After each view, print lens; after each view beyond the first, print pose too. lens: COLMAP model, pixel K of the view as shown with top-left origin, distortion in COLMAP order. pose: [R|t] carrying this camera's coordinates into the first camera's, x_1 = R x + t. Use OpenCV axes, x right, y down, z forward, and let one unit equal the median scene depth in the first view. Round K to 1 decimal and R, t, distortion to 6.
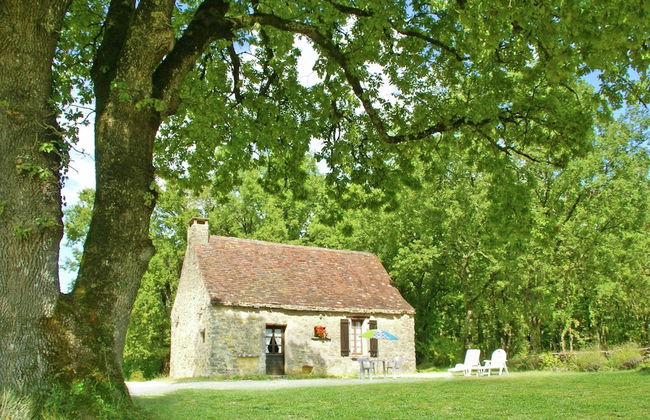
lens RADIAL K [[521.5, 0, 325.0], [0, 521.5, 210.0], [0, 0, 1]] dist [-0.130563, 0.008477]
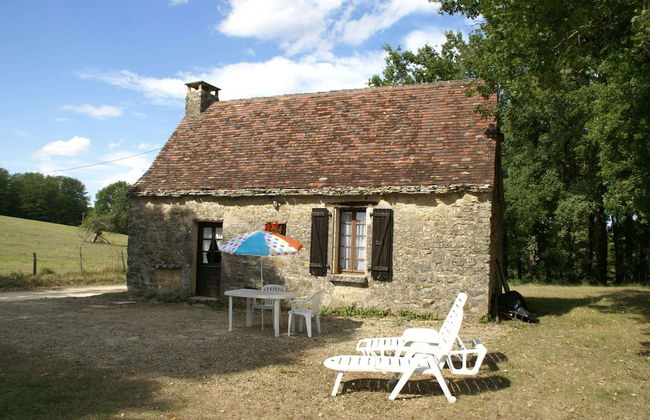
lens RADIAL K [[521.5, 0, 325.0], [0, 521.5, 210.0], [0, 0, 1]] dist [-0.130563, 0.008477]
pose [[0.626100, -0.019541, -0.779498, 0.471317], [0.192982, 0.972468, 0.130626, 0.143769], [0.755485, -0.232214, 0.612633, 0.677993]]
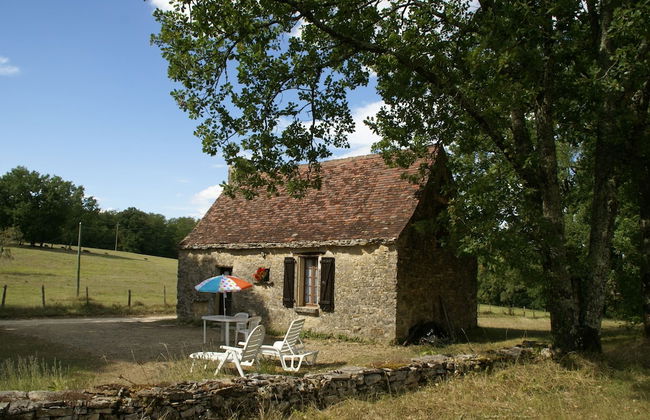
lens RADIAL K [[521.5, 0, 325.0], [0, 521.5, 210.0], [0, 0, 1]] dist [-0.130563, 0.008477]
pose [[0.383269, -0.094110, -0.918830, 0.744453], [0.245362, 0.969427, 0.003055, 0.158236], [0.890451, -0.226616, 0.394642, 0.780502]]
